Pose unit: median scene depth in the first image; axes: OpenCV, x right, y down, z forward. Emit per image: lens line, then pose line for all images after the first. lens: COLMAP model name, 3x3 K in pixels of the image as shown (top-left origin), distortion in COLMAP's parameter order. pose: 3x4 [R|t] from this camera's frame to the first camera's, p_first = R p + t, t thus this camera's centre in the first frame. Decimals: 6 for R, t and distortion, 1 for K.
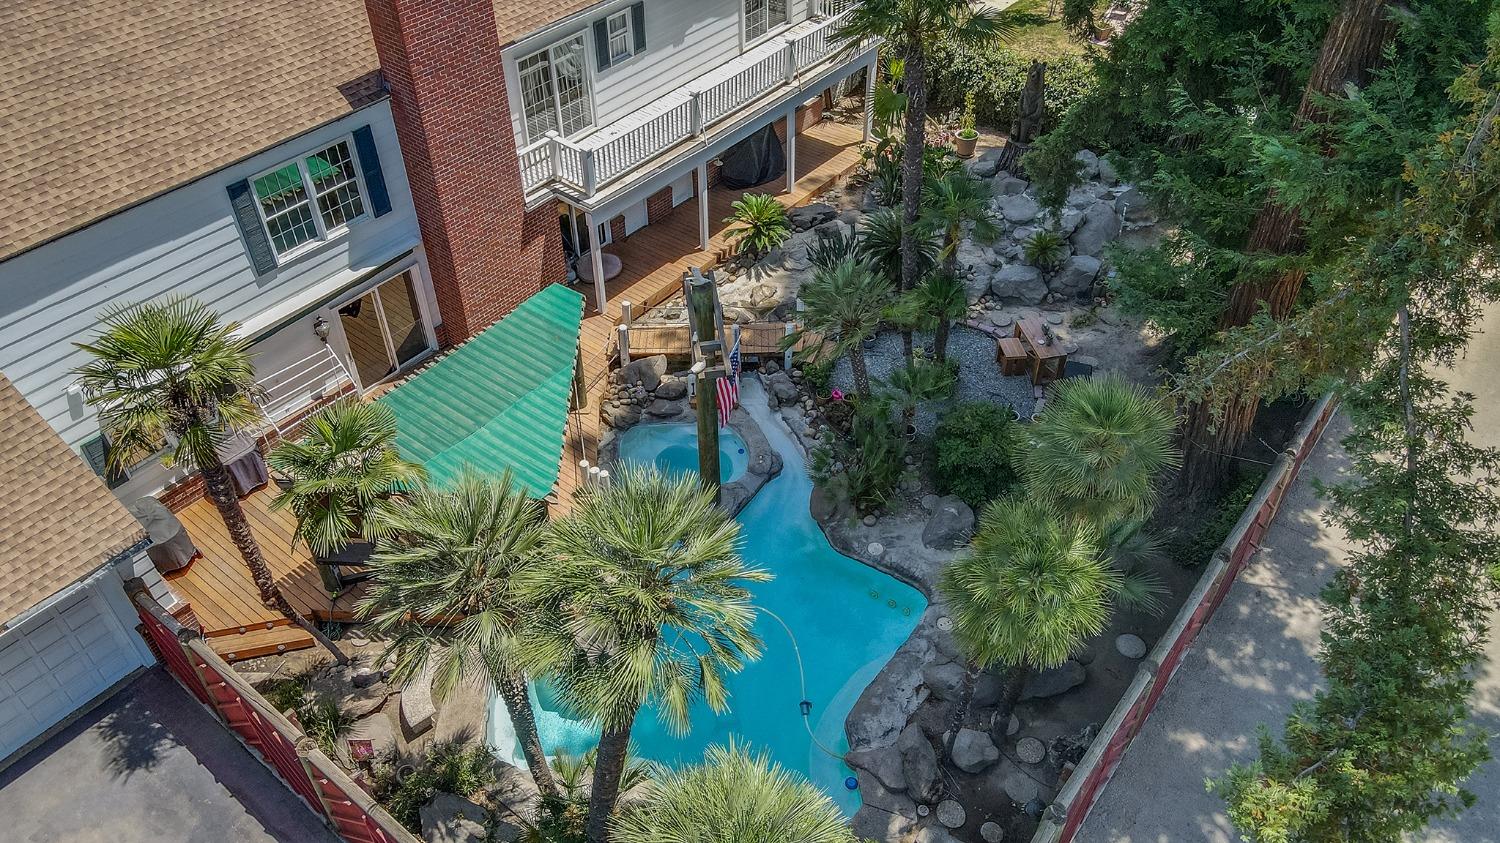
lens RADIAL K [[1109.0, 0, 750.0], [0, 1109.0, 421.5], [0, 0, 1]] dist [-0.004324, 0.053907]
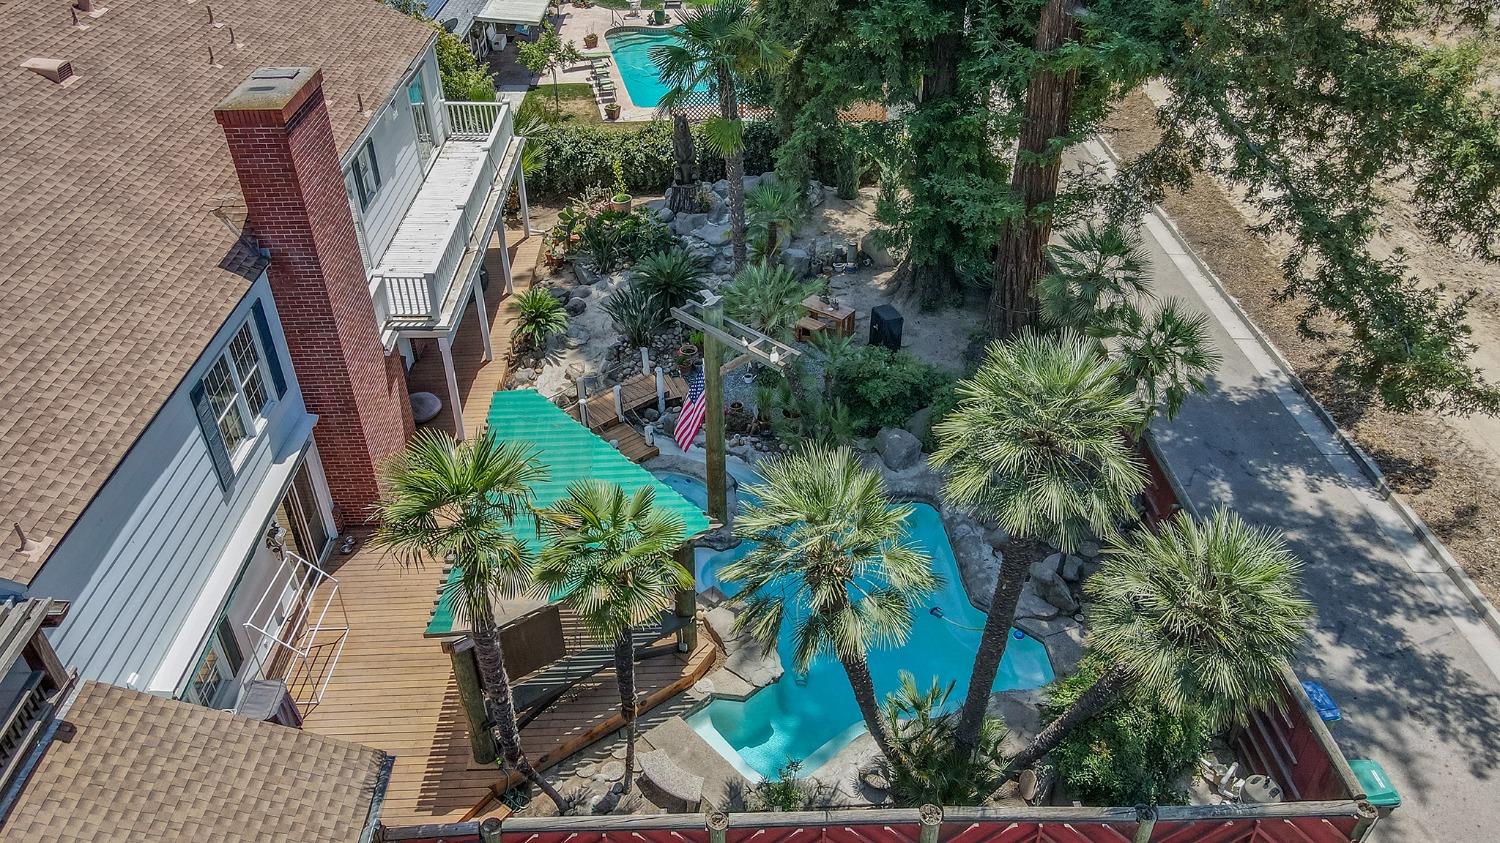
lens RADIAL K [[1109.0, 0, 750.0], [0, 1109.0, 421.5], [0, 0, 1]] dist [-0.004324, 0.053907]
pose [[0.761407, -0.371204, 0.531476, -0.584762], [0.437829, 0.899058, 0.000692, -0.003641], [-0.478085, 0.232169, 0.847073, 0.072430]]
